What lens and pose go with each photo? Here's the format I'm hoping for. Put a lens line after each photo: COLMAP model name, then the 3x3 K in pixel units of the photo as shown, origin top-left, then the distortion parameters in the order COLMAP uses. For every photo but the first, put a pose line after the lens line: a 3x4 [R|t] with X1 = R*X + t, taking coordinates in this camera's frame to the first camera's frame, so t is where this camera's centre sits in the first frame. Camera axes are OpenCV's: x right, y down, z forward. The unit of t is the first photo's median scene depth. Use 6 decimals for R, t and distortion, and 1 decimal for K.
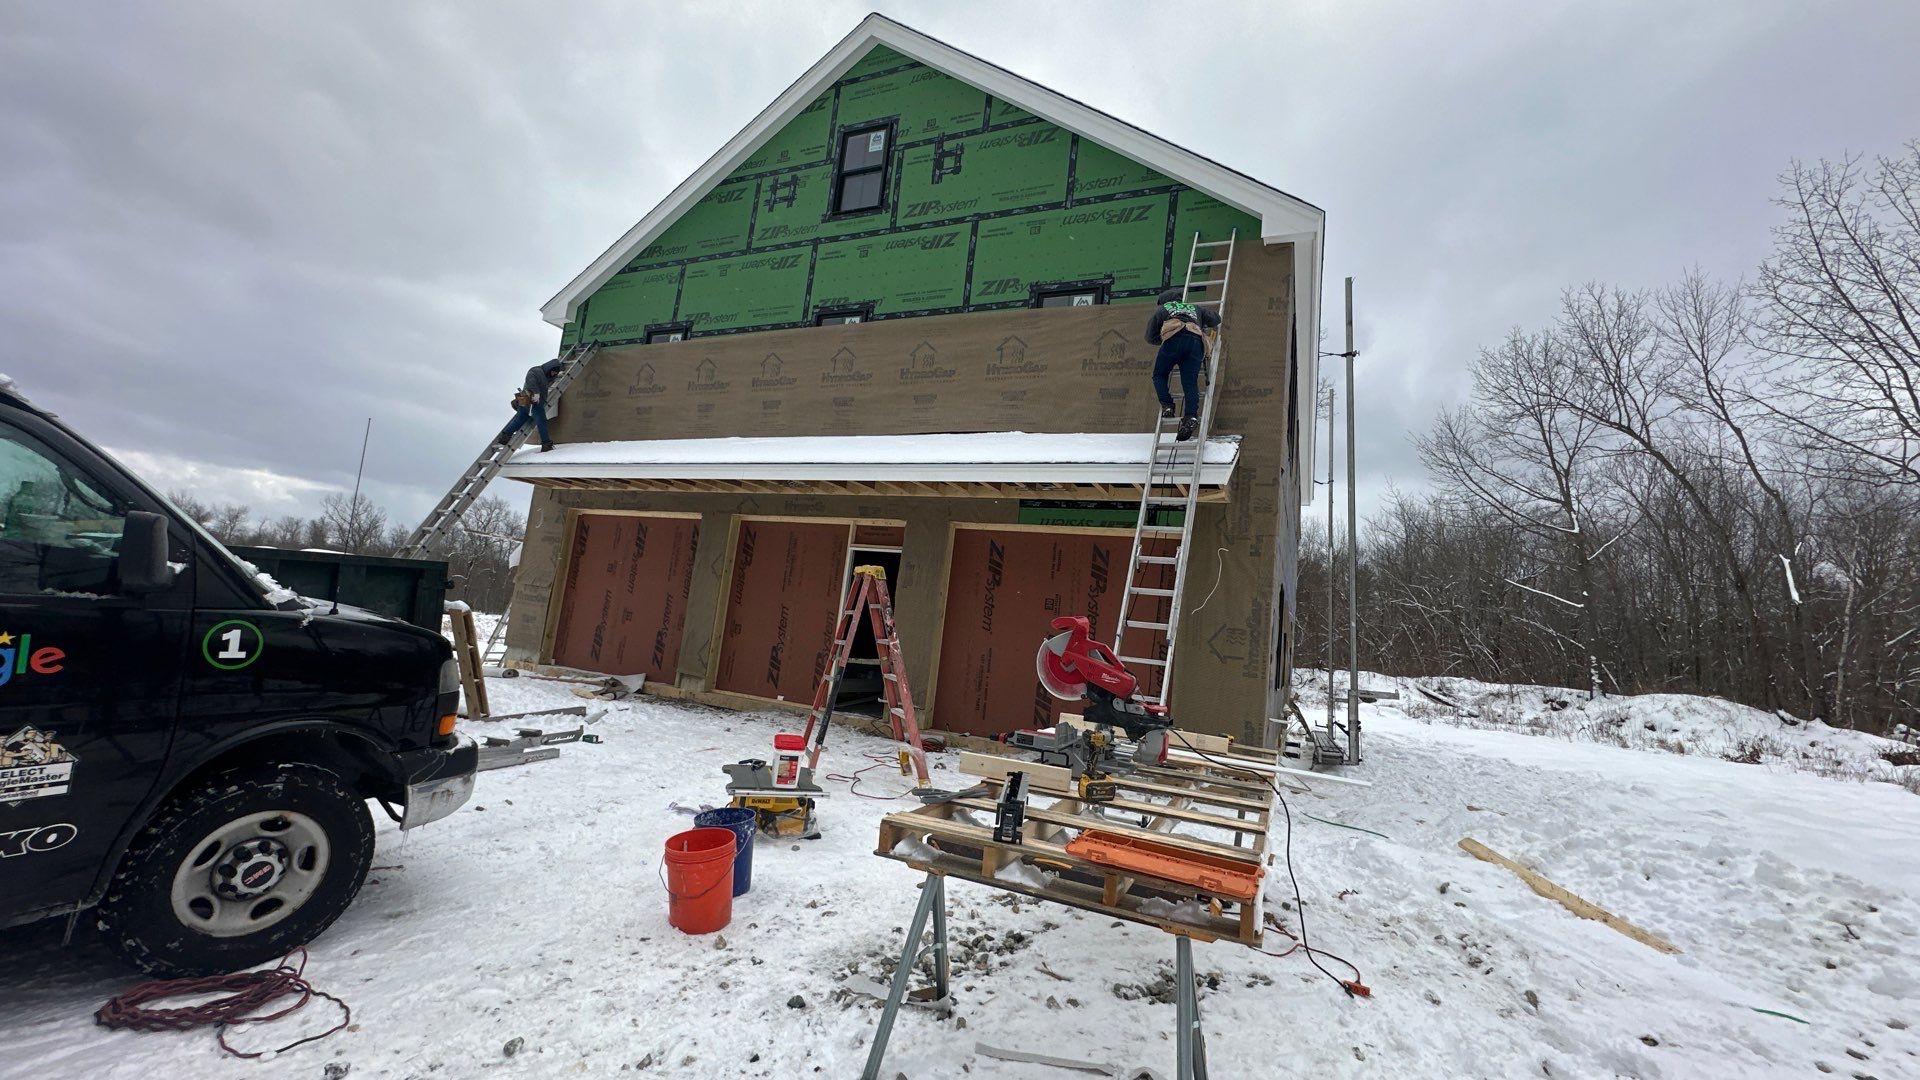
lens RADIAL K [[763.4, 0, 959.2], [0, 763.4, 537.8], [0, 0, 1]] dist [-0.001488, -0.000351]
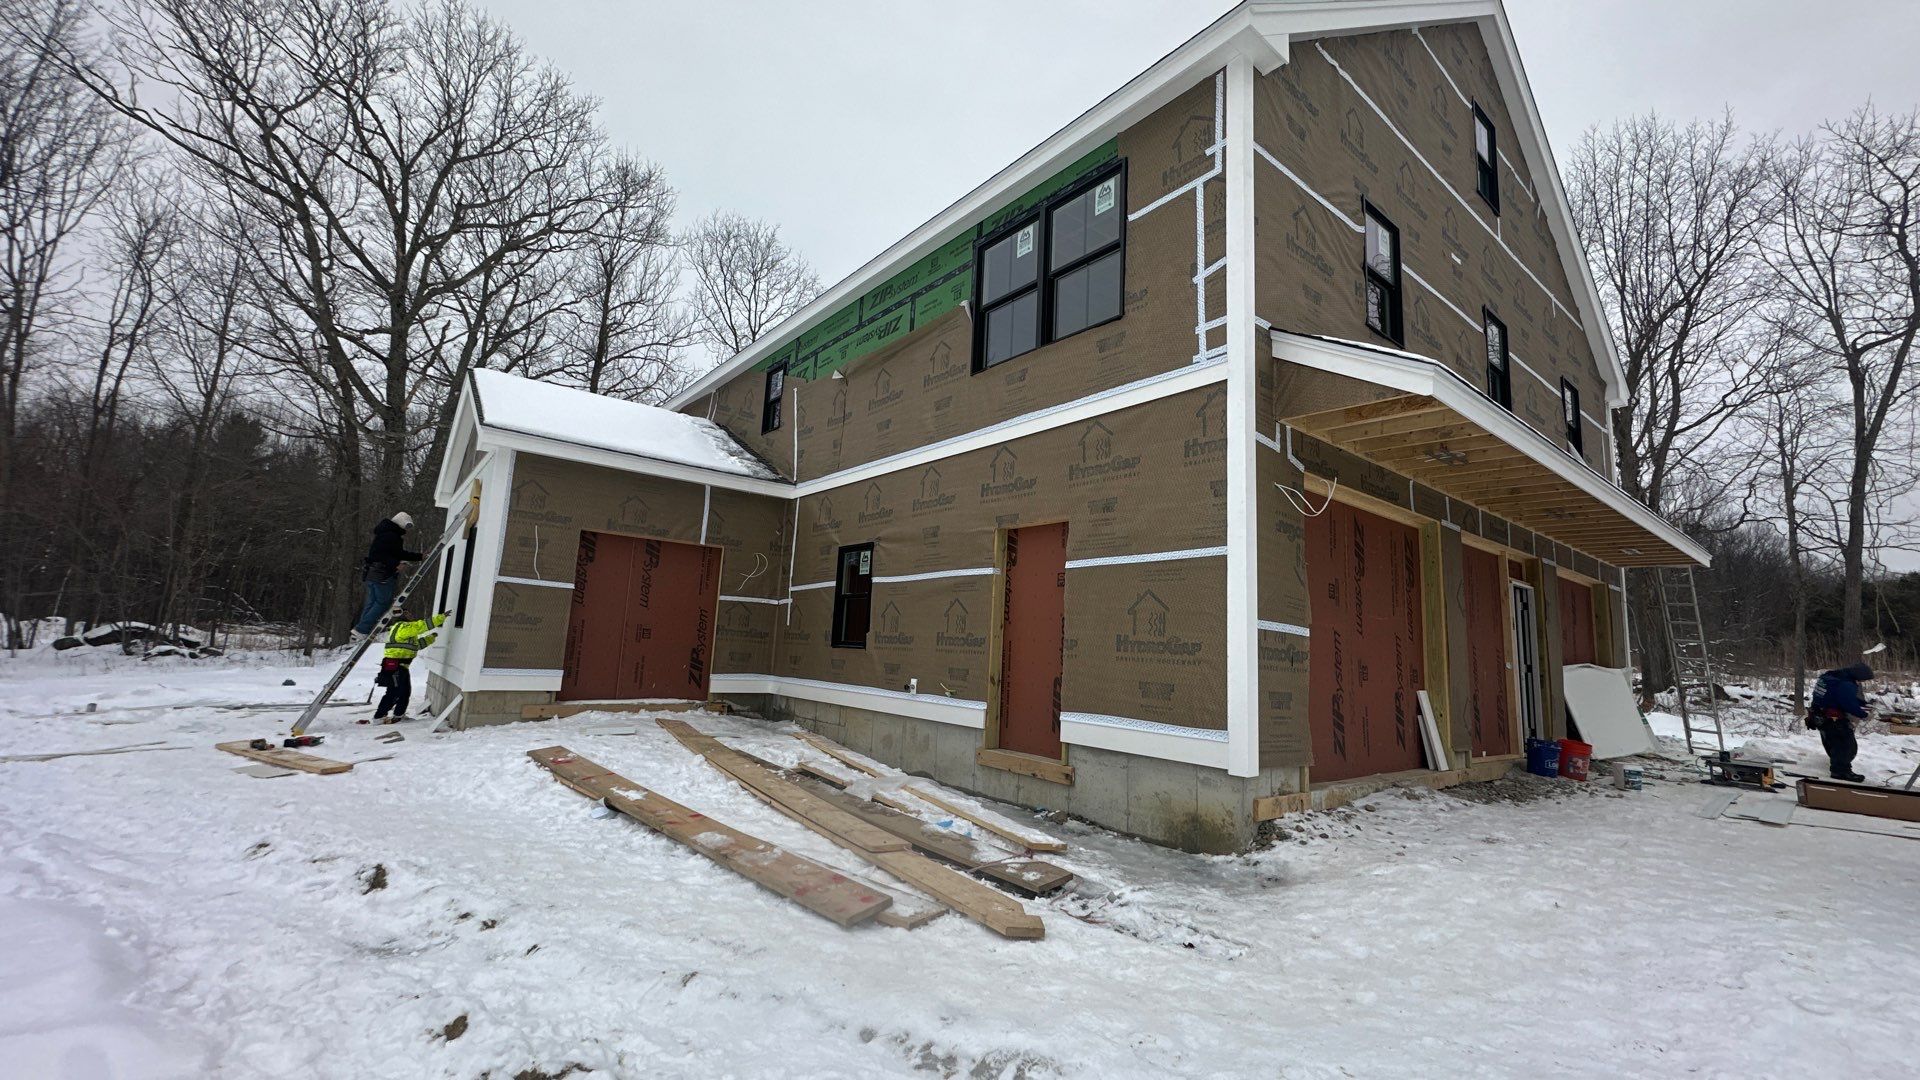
lens RADIAL K [[756.9, 0, 960.7], [0, 756.9, 537.5], [0, 0, 1]] dist [0.000535, -0.000088]
pose [[0.449852, 0.045075, 0.891965, -1.134557], [-0.123884, 0.992220, 0.012338, 0.028202], [-0.884469, -0.116050, 0.451937, 1.039878]]
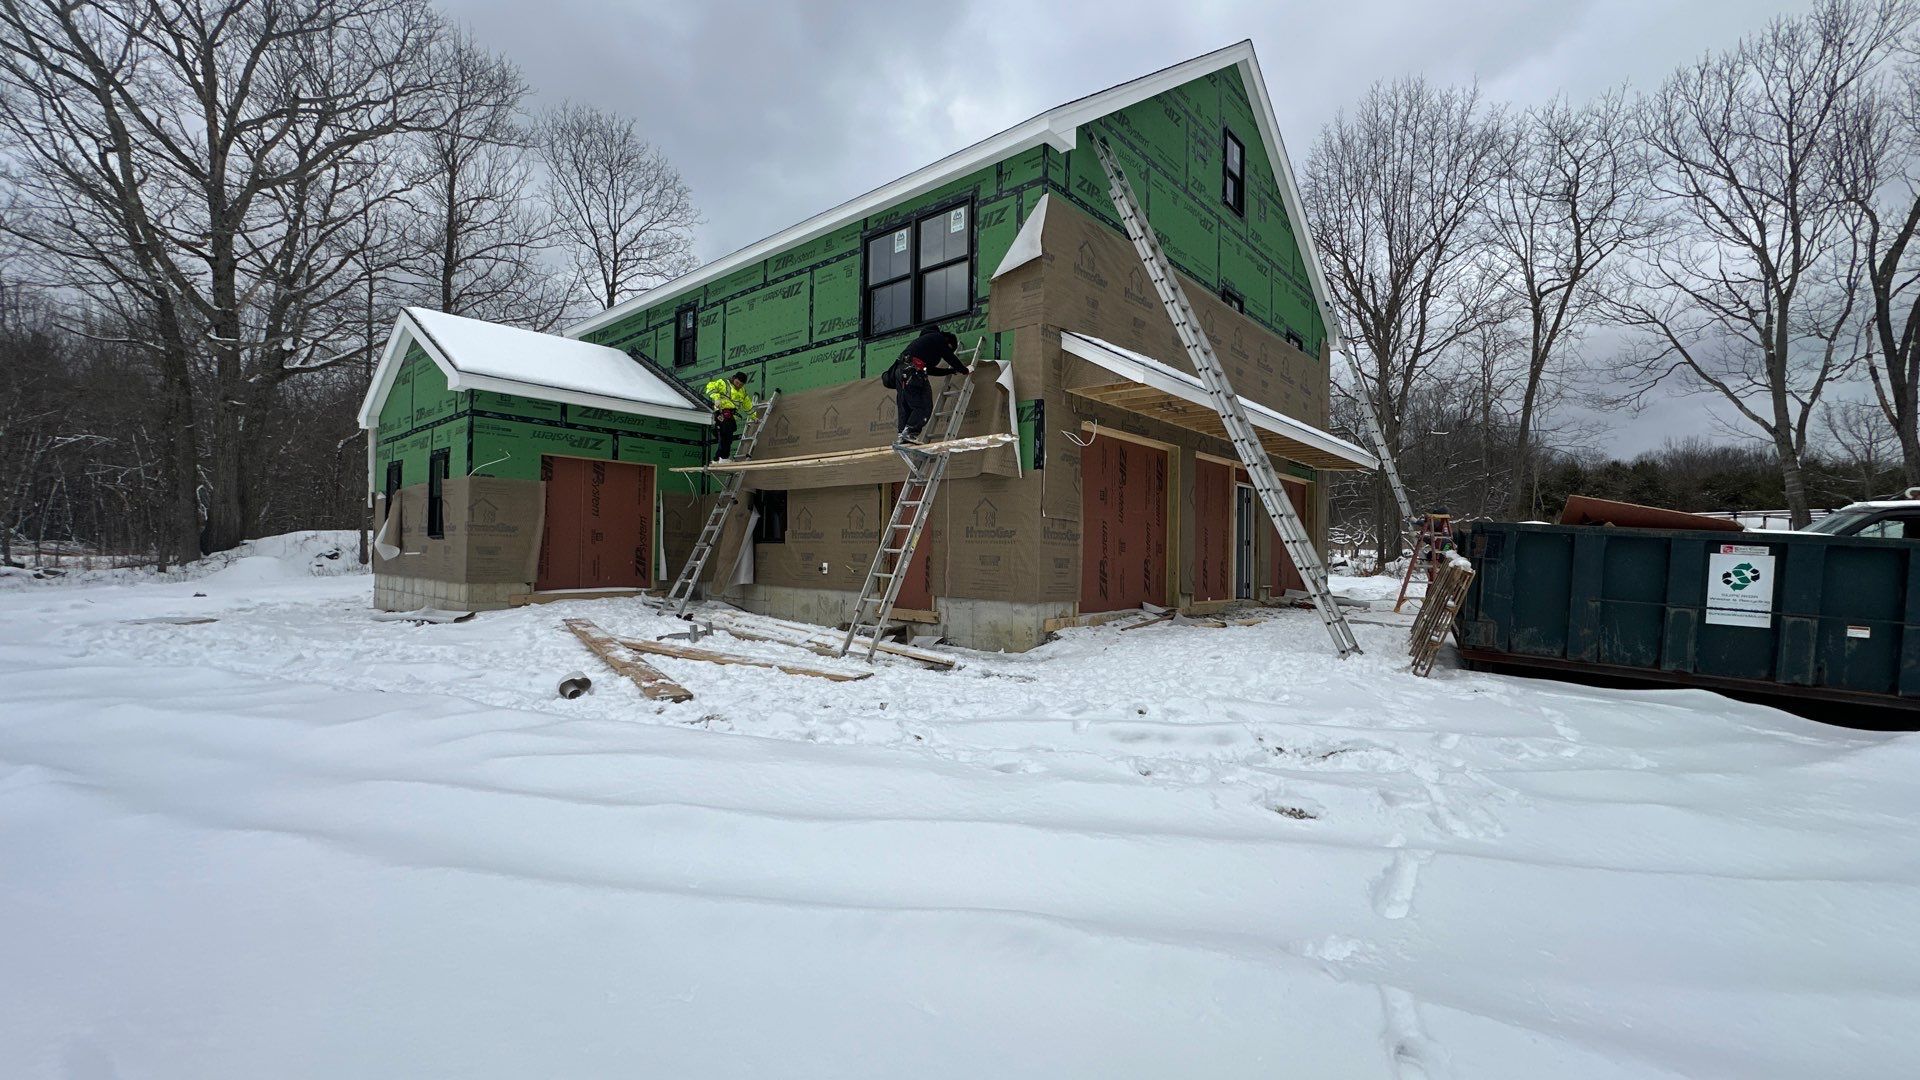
lens RADIAL K [[763.4, 0, 959.2], [0, 763.4, 537.8], [0, 0, 1]] dist [-0.001488, -0.000351]
pose [[0.289371, -0.086485, 0.953302, -1.414916], [-0.117910, 0.985105, 0.125161, -0.003697], [-0.949927, -0.148622, 0.274864, 0.948716]]
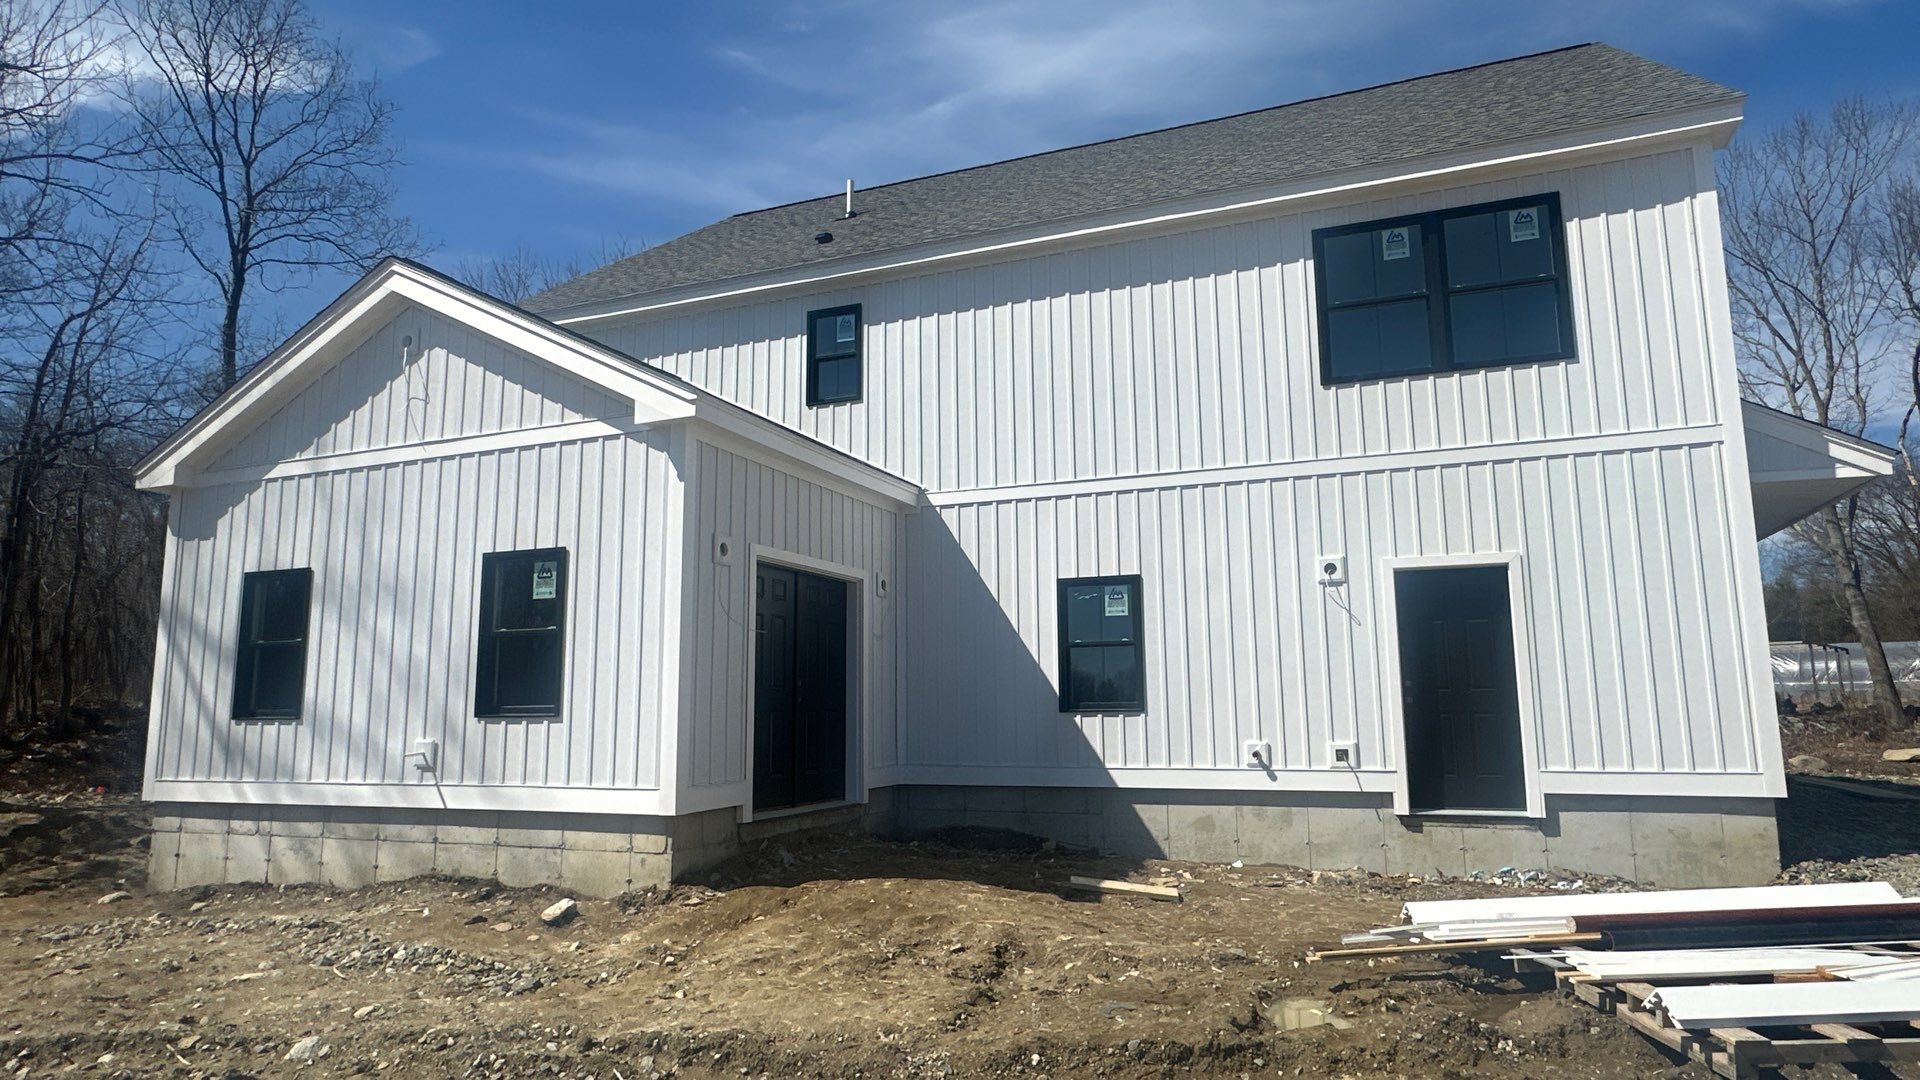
lens RADIAL K [[1137.1, 0, 954.8], [0, 1137.1, 547.6], [0, 0, 1]] dist [-0.004440, -0.001349]
pose [[-0.044326, 0.033322, 0.998461, -1.403351], [-0.134709, 0.990116, -0.039024, 0.090323], [-0.989893, -0.136231, -0.039399, 1.690270]]
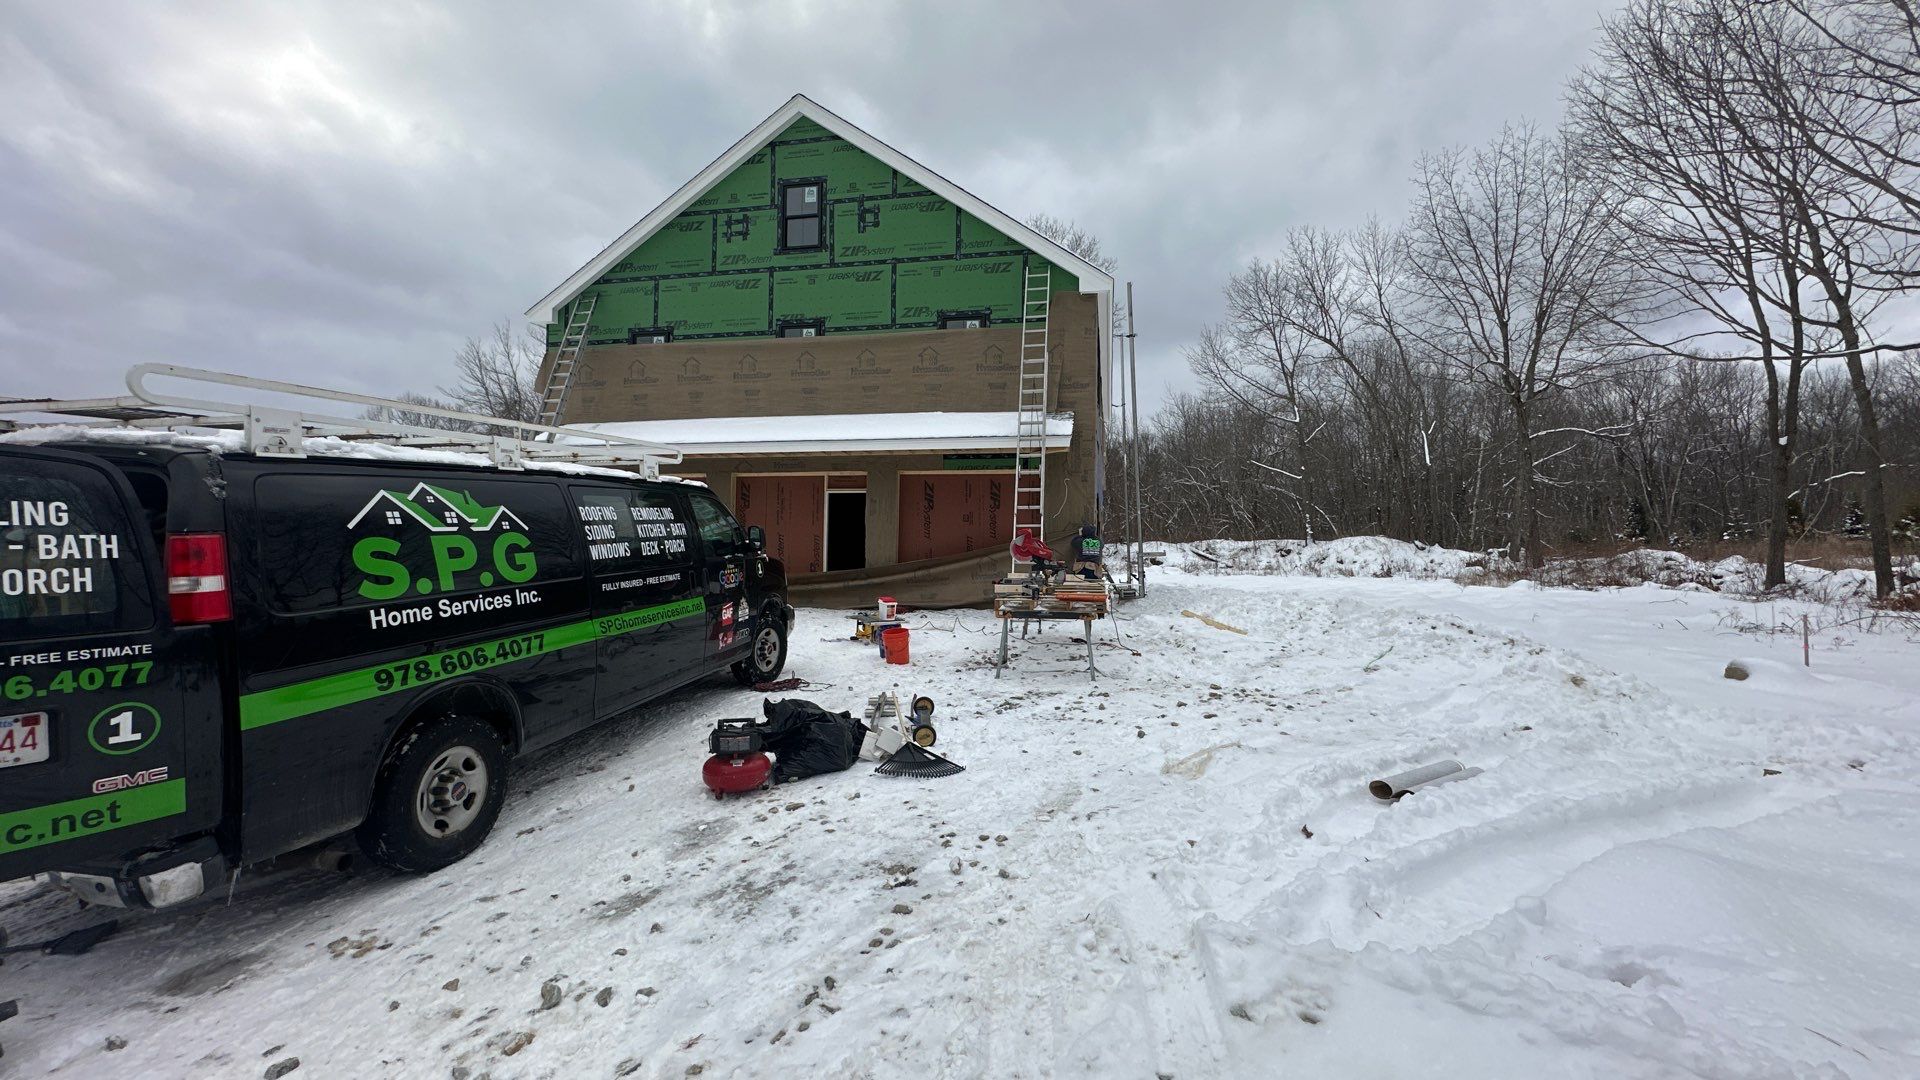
lens RADIAL K [[763.4, 0, 959.2], [0, 763.4, 537.8], [0, 0, 1]] dist [-0.001488, -0.000351]
pose [[0.969512, -0.093872, 0.226351, -0.208243], [0.064100, 0.988705, 0.135477, -0.072410], [-0.236512, -0.116837, 0.964578, -0.444416]]
